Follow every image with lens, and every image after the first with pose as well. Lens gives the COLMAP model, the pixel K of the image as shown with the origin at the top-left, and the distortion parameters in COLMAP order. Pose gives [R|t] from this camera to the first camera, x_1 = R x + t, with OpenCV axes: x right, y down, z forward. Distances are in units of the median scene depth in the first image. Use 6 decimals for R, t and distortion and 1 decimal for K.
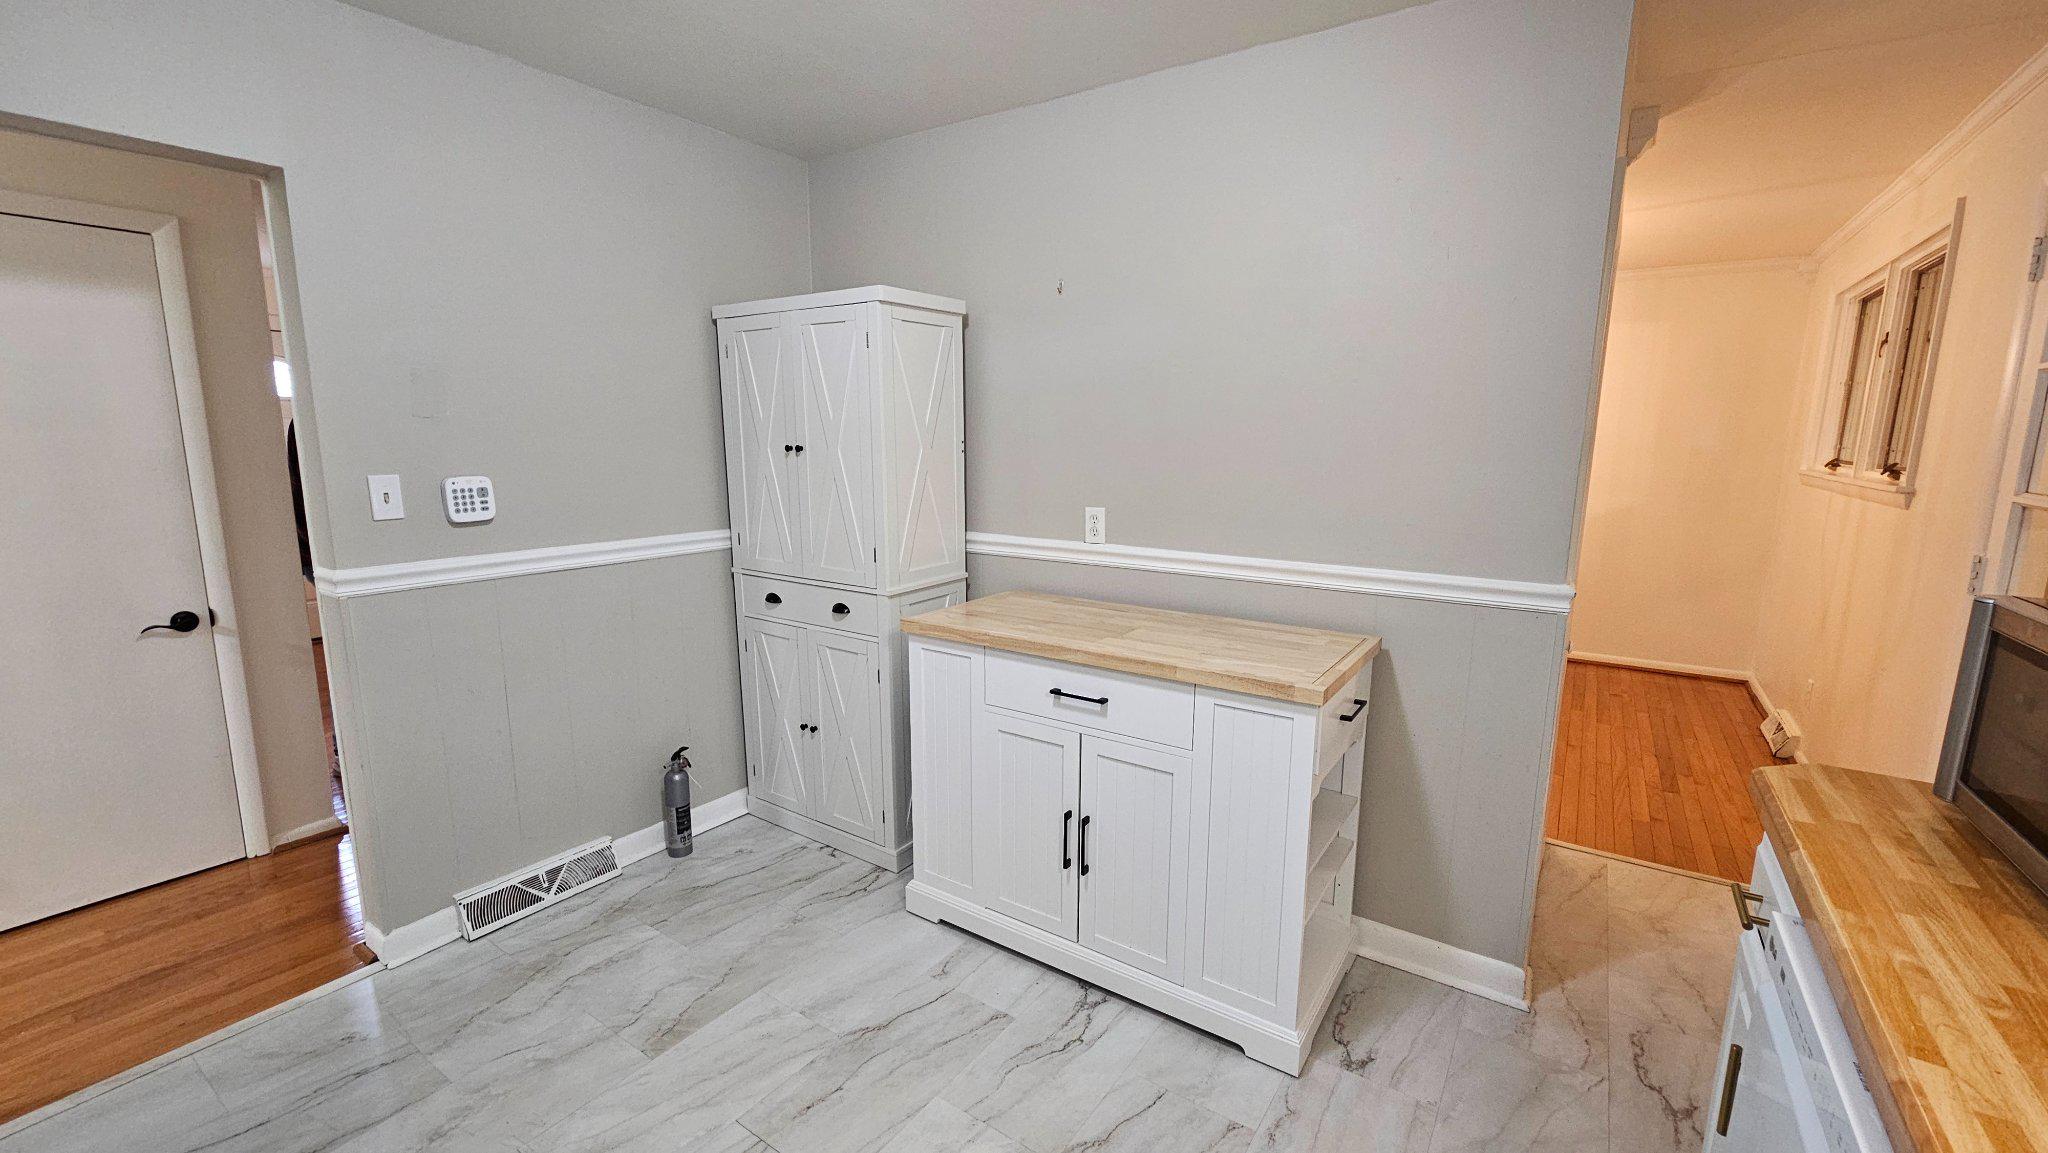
lens RADIAL K [[855.7, 0, 995.3], [0, 855.7, 579.2], [0, 0, 1]] dist [0.001368, -0.000189]
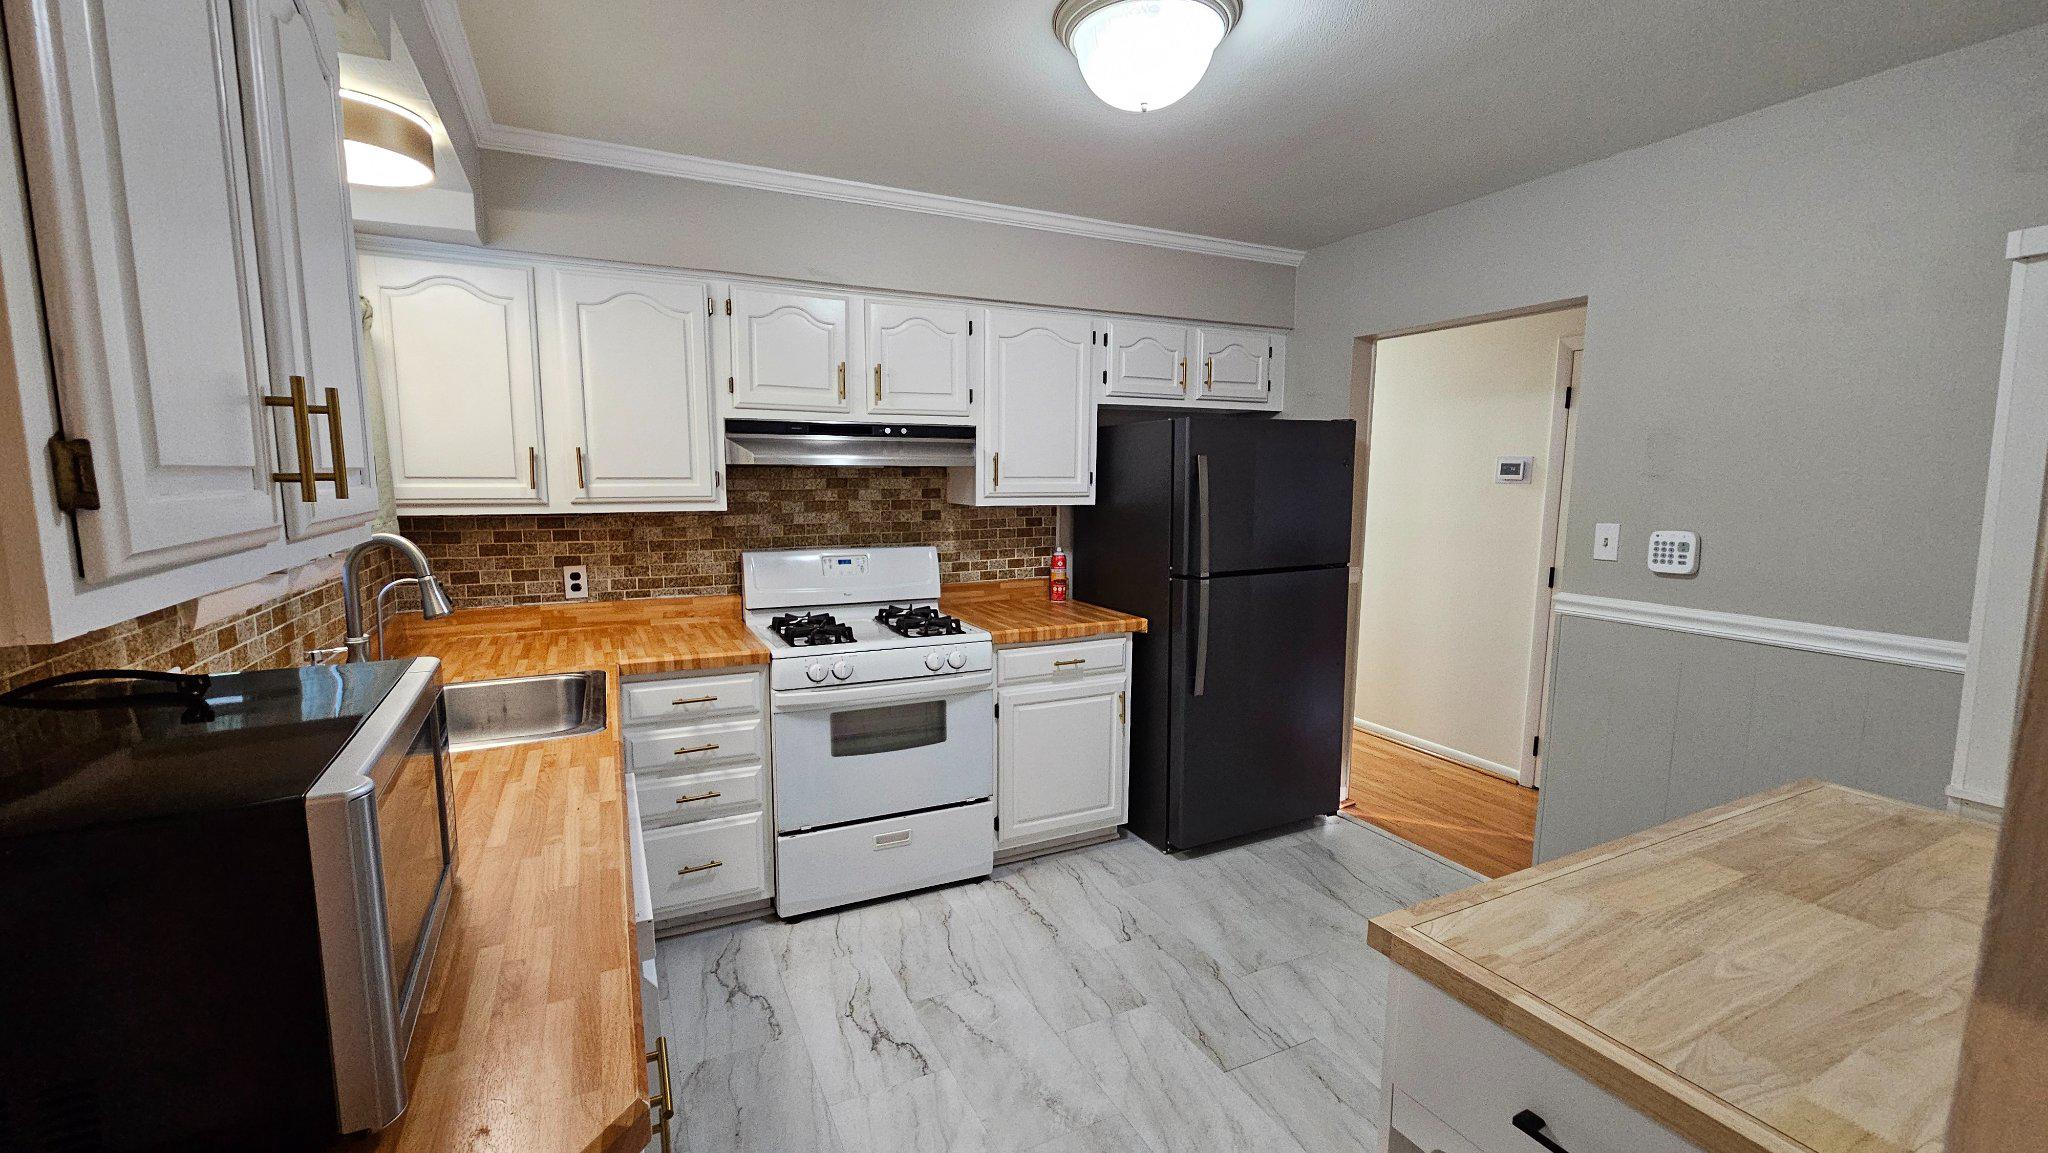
lens RADIAL K [[838.9, 0, 1008.7], [0, 838.9, 579.2], [0, 0, 1]] dist [0.000292, -0.000037]
pose [[-0.489224, 0.106037, -0.865688, 0.688427], [-0.146932, 0.968374, 0.201650, -0.150192], [0.859692, 0.225850, -0.458172, 0.781902]]
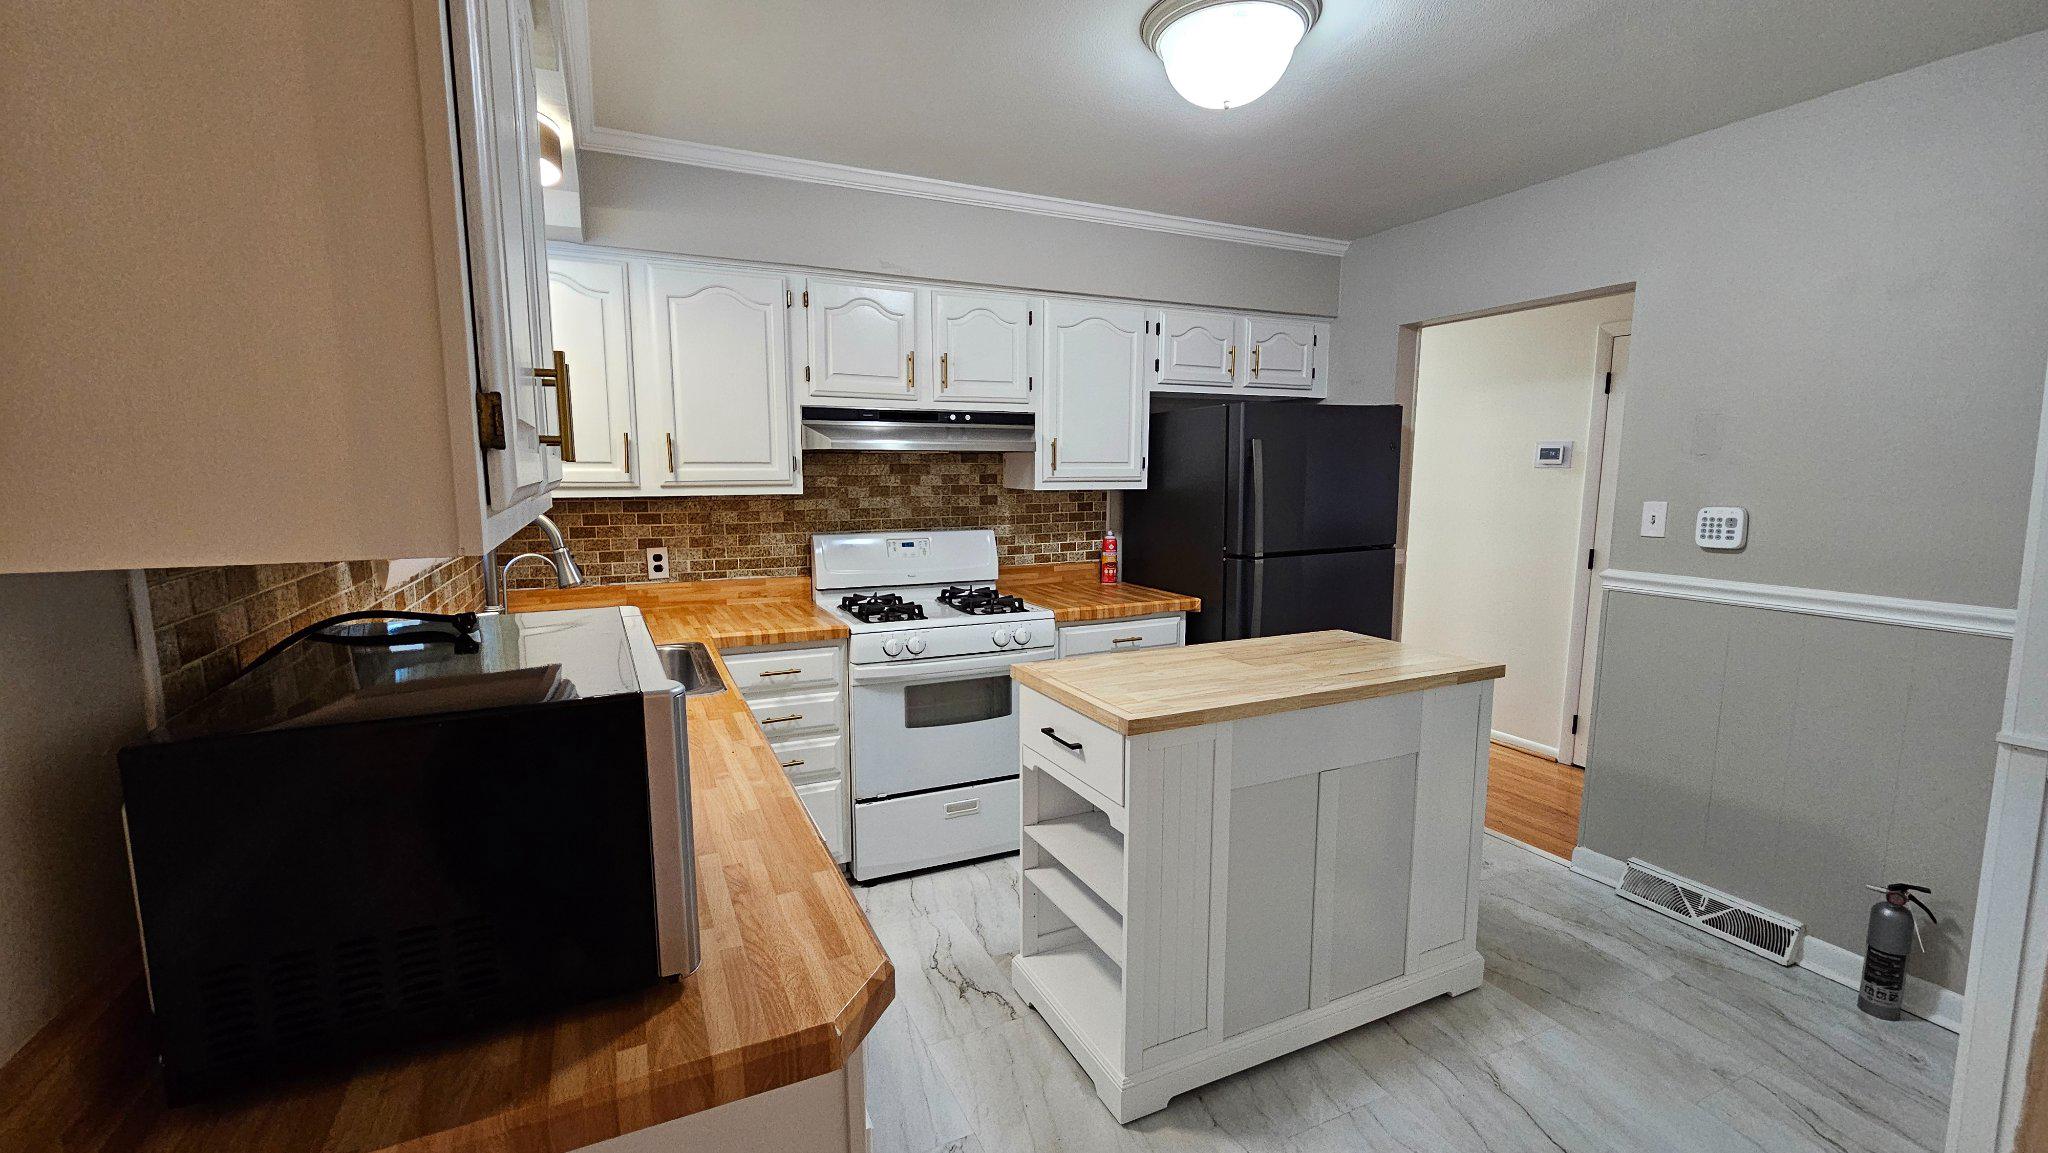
lens RADIAL K [[838.9, 0, 1008.7], [0, 838.9, 579.2], [0, 0, 1]] dist [0.000292, -0.000037]
pose [[-0.501211, 0.111545, -0.858106, 0.773679], [-0.140776, 0.967935, 0.208048, -0.125549], [0.853797, 0.225076, -0.469437, 0.745405]]
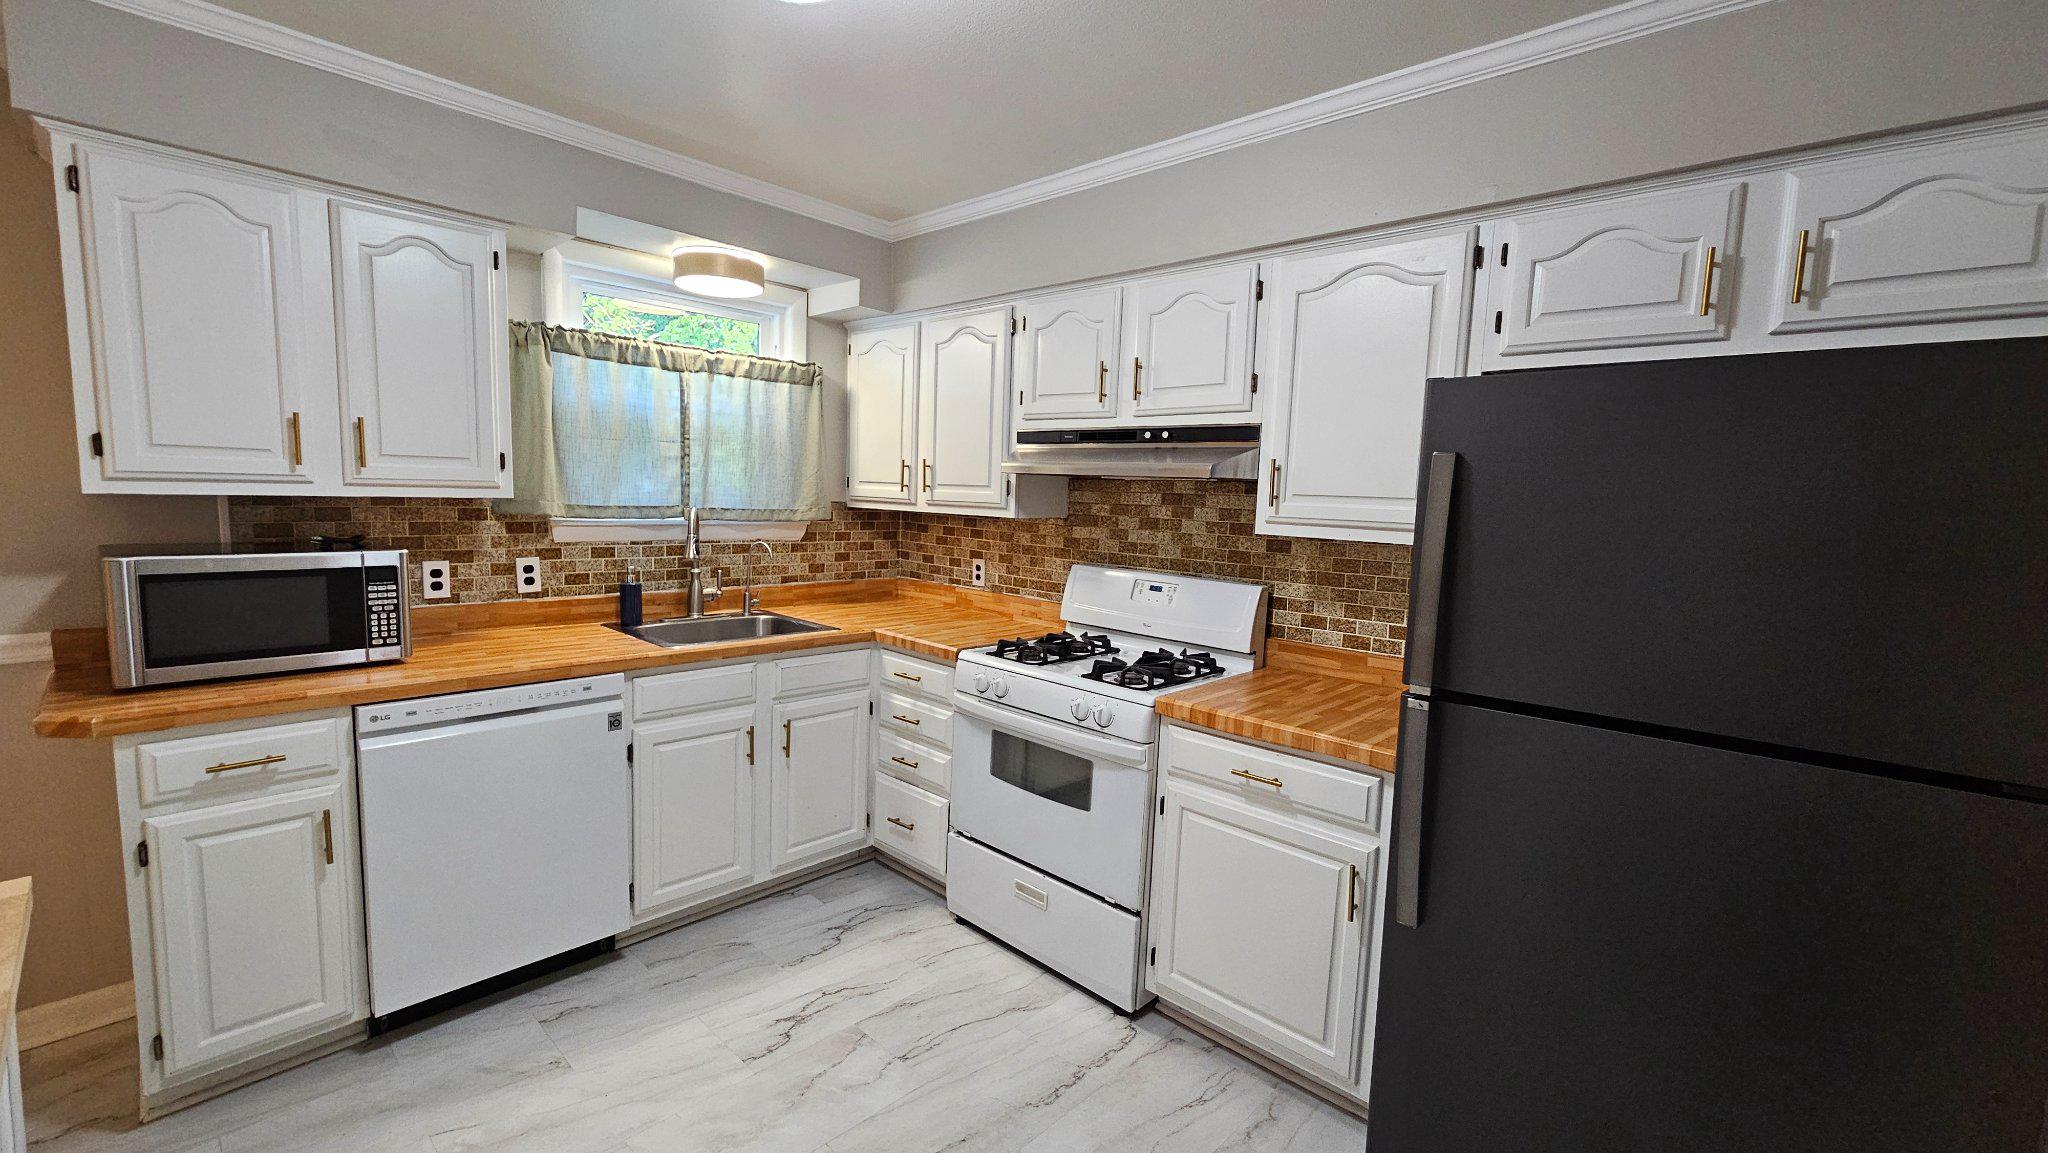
lens RADIAL K [[838.9, 0, 1008.7], [0, 838.9, 579.2], [0, 0, 1]] dist [0.000292, -0.000037]
pose [[-0.987797, -0.053962, 0.146101, -0.333567], [-0.013352, 0.963948, 0.265757, -0.189820], [-0.155174, 0.260563, -0.952905, 1.086232]]
